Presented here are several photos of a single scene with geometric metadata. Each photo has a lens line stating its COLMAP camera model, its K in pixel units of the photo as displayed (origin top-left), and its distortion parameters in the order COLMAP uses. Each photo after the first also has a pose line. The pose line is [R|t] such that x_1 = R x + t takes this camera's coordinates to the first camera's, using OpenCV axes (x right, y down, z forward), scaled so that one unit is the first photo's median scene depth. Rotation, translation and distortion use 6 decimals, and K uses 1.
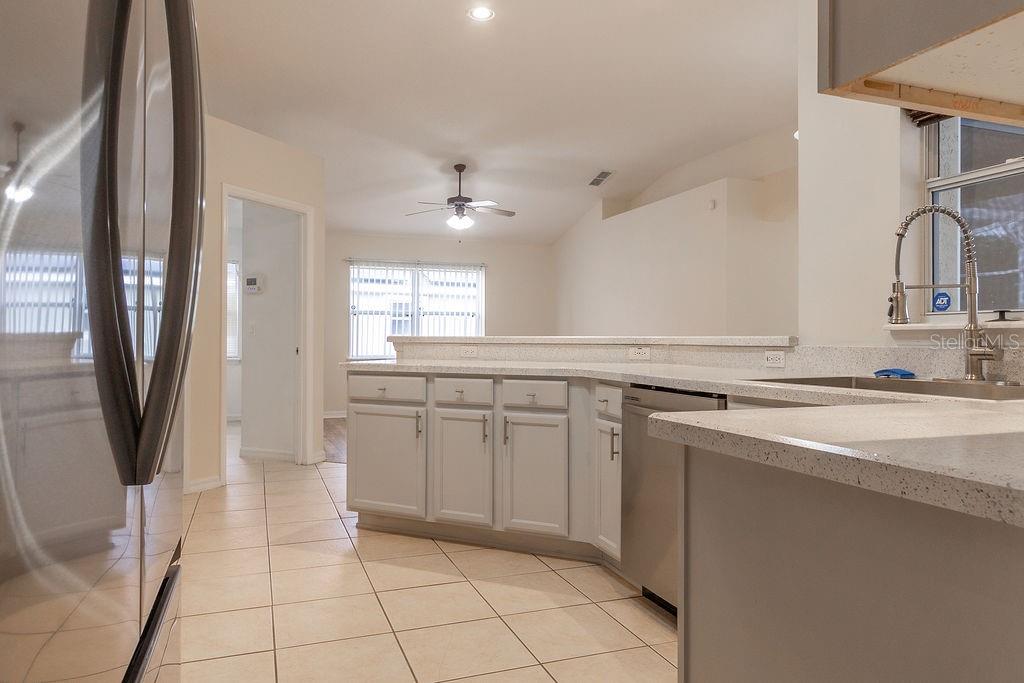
lens RADIAL K [[678.7, 0, 509.4], [0, 678.7, 335.6], [0, 0, 1]] dist [-0.008790, -0.003047]
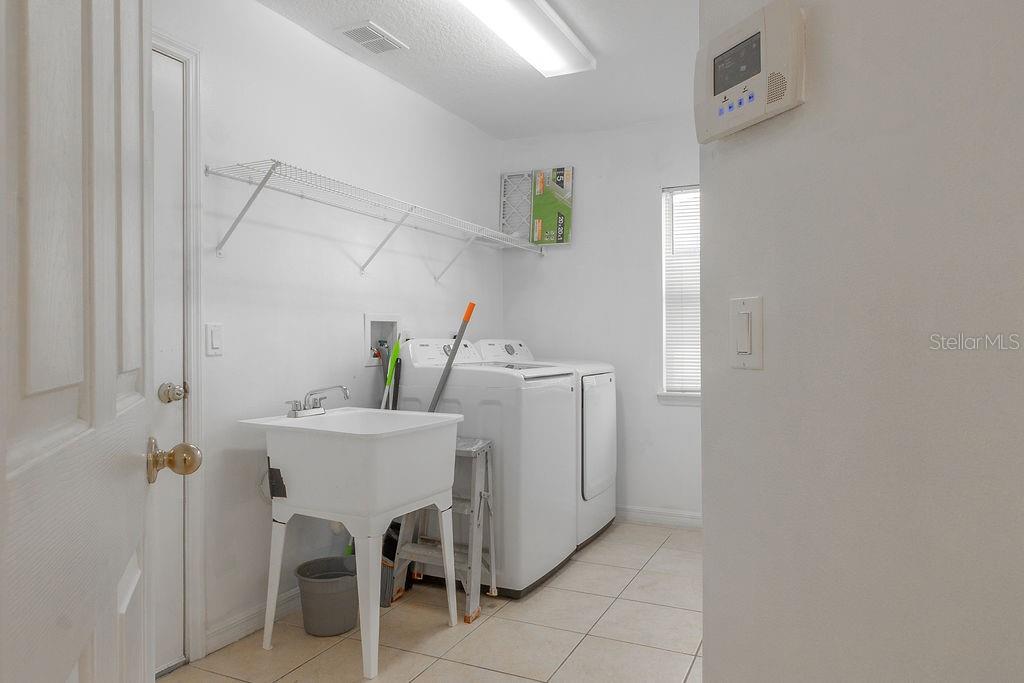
lens RADIAL K [[678.7, 0, 511.6], [0, 678.7, 349.1], [0, 0, 1]] dist [-0.008790, -0.003047]
pose [[0.684308, -0.010712, -0.729114, -0.191910], [0.014547, 0.999894, -0.001037, -0.004669], [0.729048, -0.009897, 0.684392, 0.547062]]
